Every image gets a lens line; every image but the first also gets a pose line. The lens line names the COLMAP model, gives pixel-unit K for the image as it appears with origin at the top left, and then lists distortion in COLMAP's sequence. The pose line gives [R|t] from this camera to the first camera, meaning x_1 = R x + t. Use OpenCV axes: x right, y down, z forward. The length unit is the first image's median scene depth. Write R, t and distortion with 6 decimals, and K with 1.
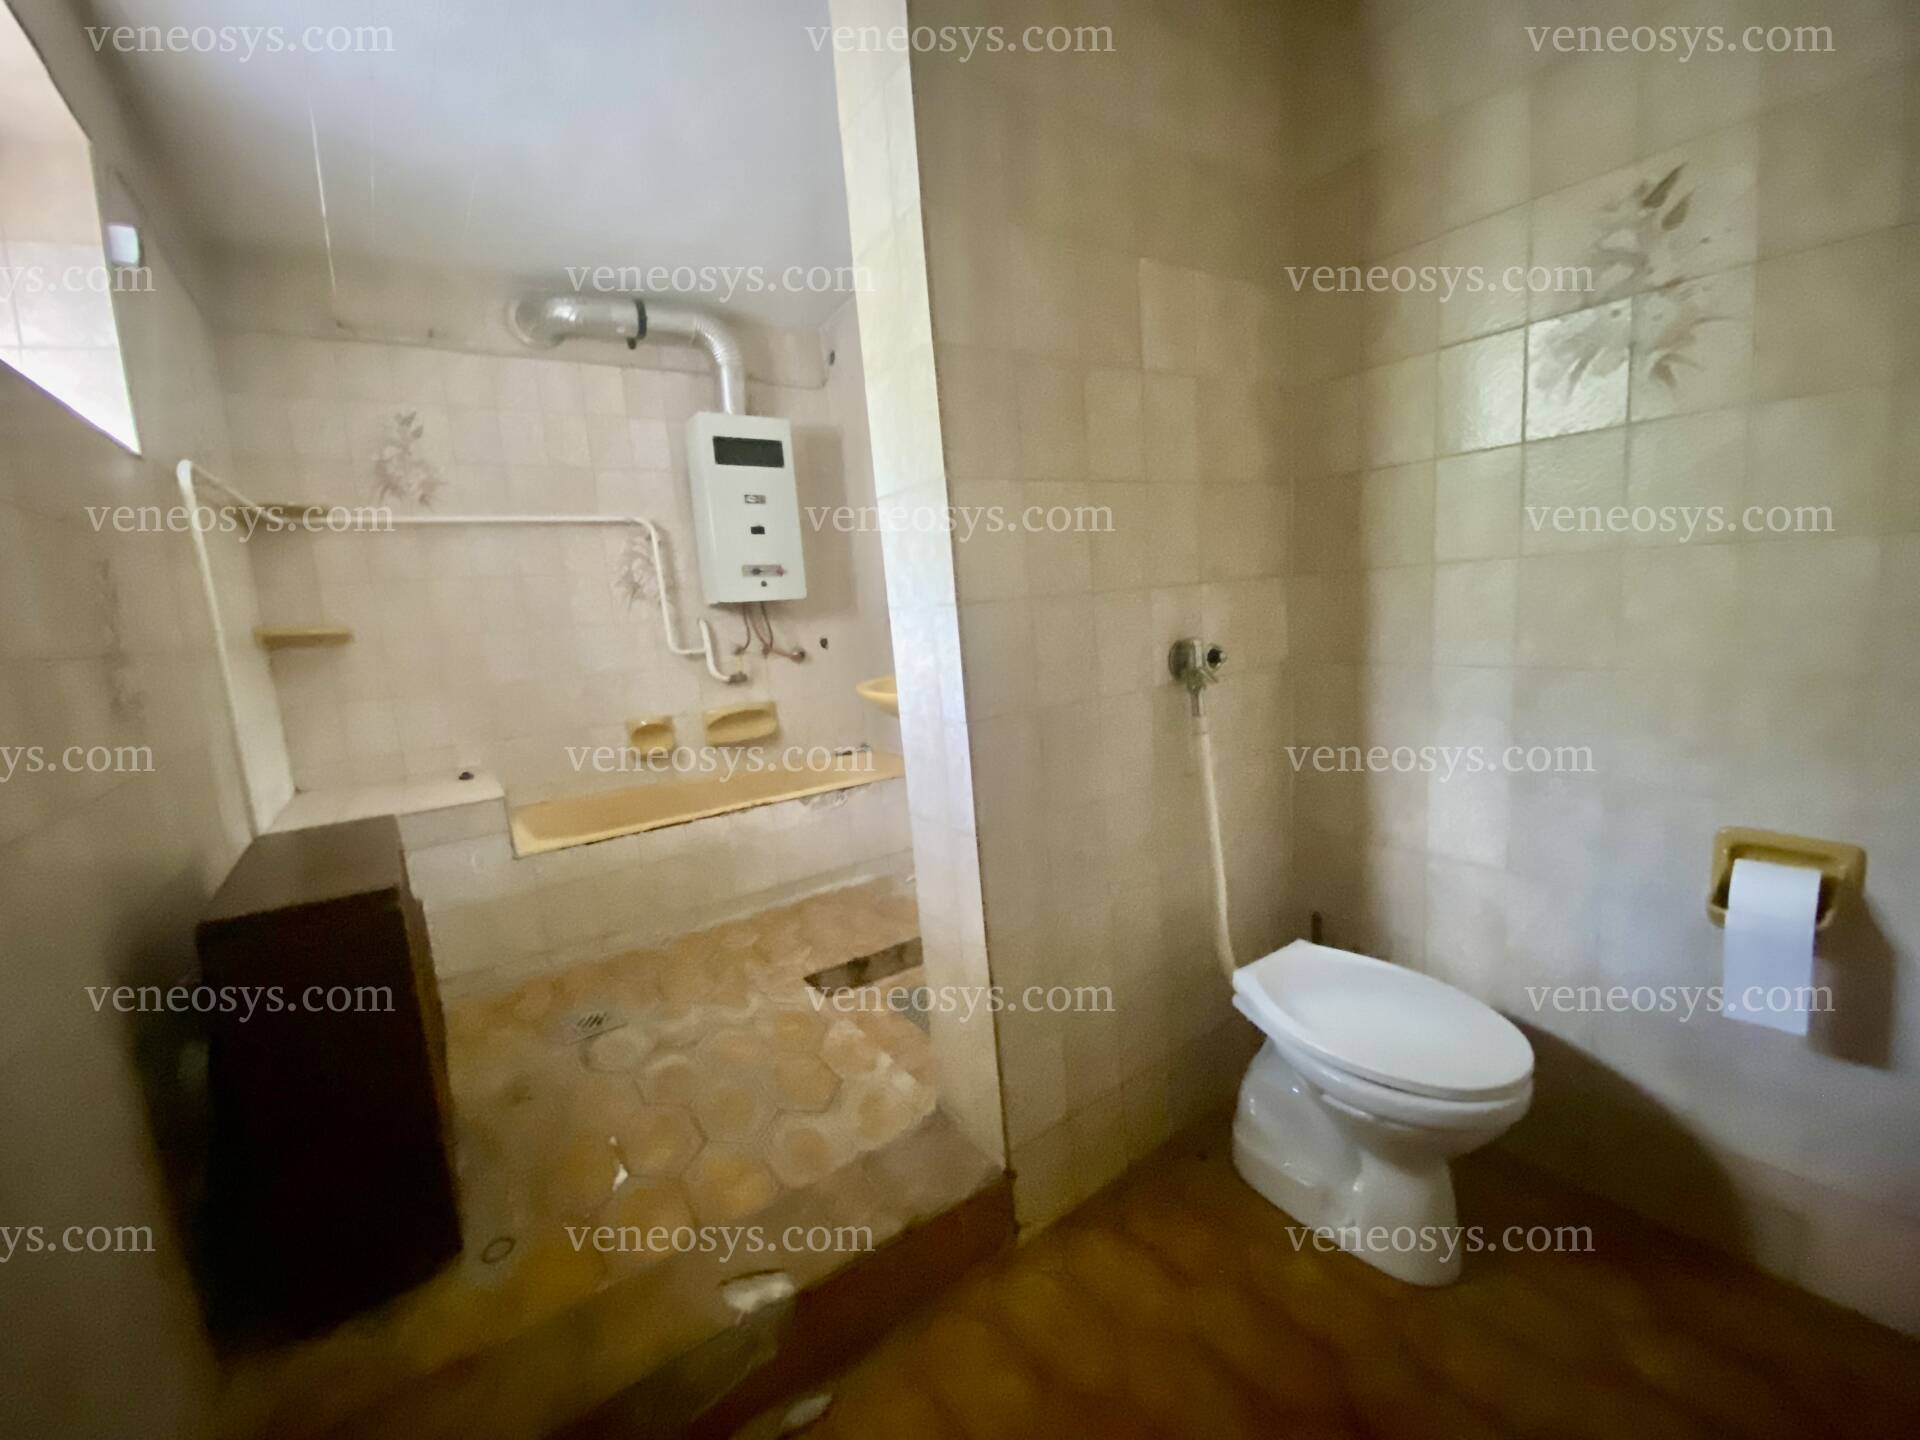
lens RADIAL K [[772.8, 0, 960.1], [0, 772.8, 727.2], [0, 0, 1]] dist [0.016312, -0.019173]
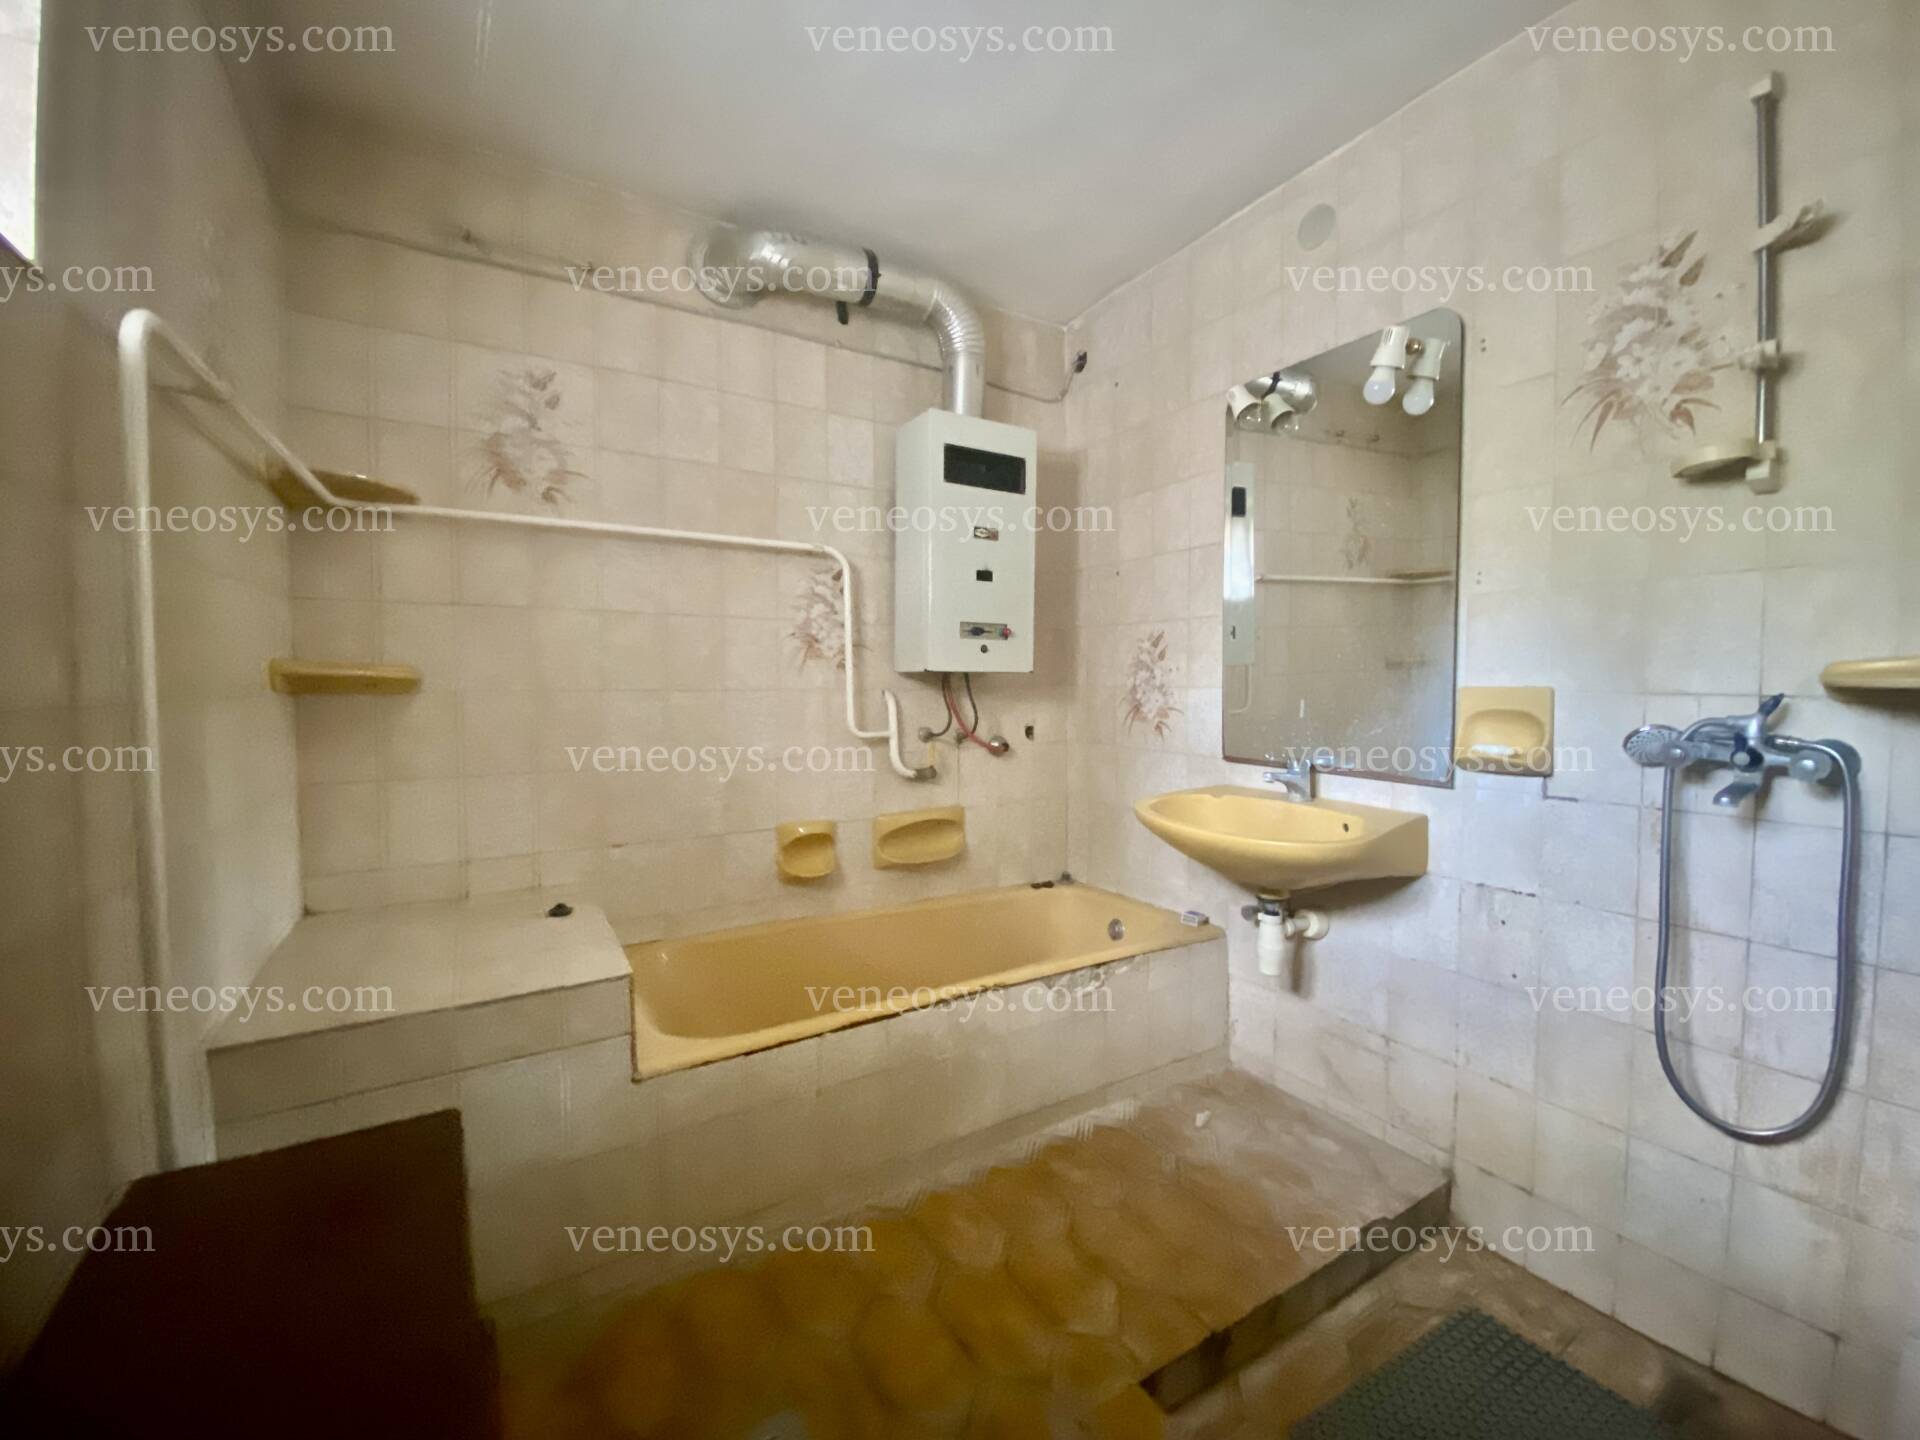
lens RADIAL K [[776.7, 0, 960.0], [0, 776.7, 720.0], [0, 0, 1]] dist [0.026402, -0.019936]
pose [[0.995821, 0.077999, -0.047499, -0.247512], [-0.082211, 0.992140, -0.094339, -0.053006], [0.039767, 0.097849, 0.994406, 0.303014]]
